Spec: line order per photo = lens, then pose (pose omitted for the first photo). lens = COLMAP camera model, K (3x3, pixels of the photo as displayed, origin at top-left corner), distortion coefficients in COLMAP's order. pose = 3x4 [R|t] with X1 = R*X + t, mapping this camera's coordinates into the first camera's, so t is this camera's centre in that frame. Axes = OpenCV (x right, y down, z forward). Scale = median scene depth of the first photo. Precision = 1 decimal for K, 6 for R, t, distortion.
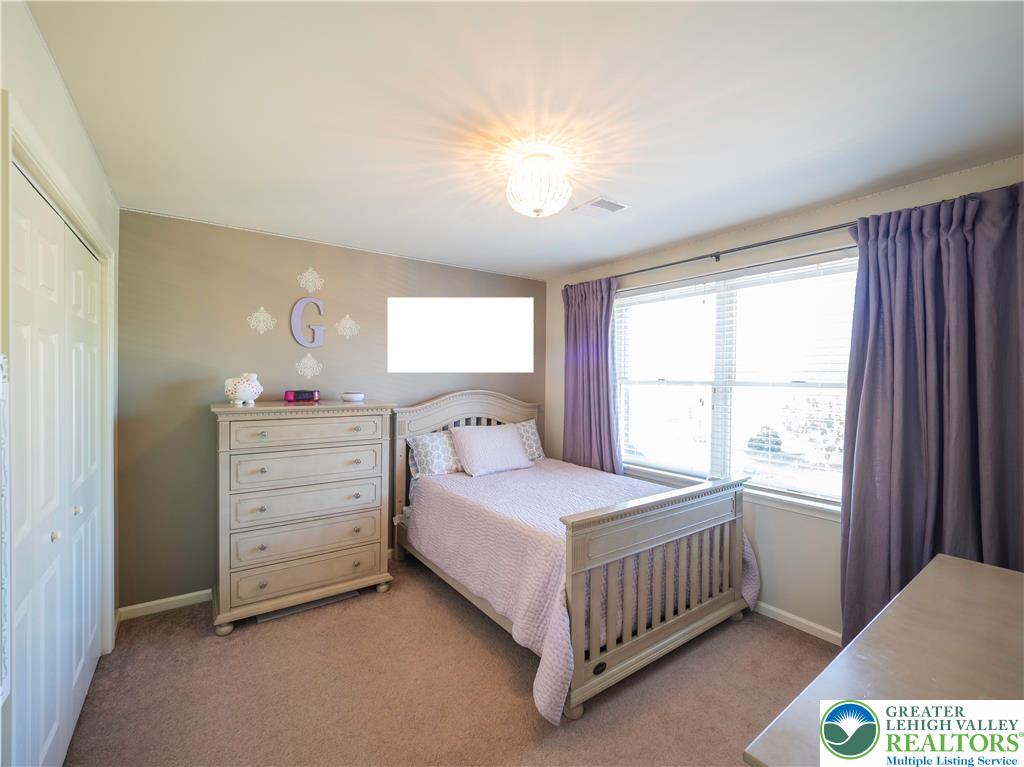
lens RADIAL K [[437.3, 0, 519.8], [0, 437.3, 385.2], [0, 0, 1]] dist [-0.001381, -0.000534]
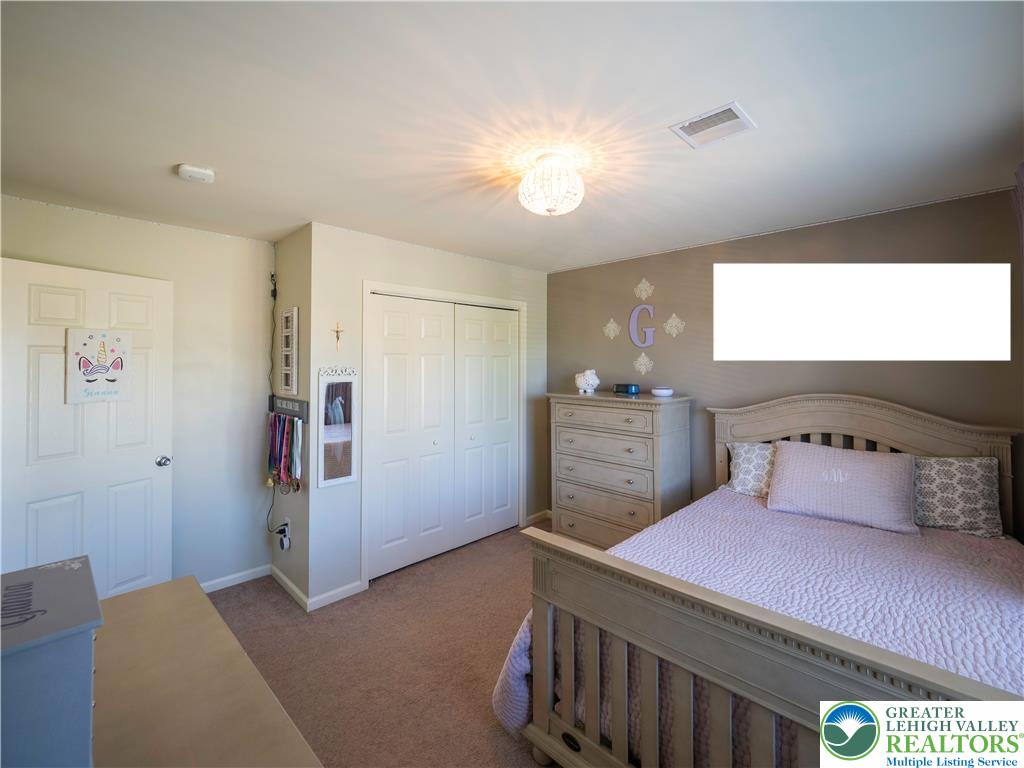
lens RADIAL K [[437.3, 0, 504.3], [0, 437.3, 357.2], [0, 0, 1]] dist [-0.001381, -0.000534]
pose [[0.167342, -0.022279, -0.985647, 0.648496], [-0.018392, 0.999500, -0.025714, -0.025906], [0.985727, 0.022431, 0.166848, 0.483090]]
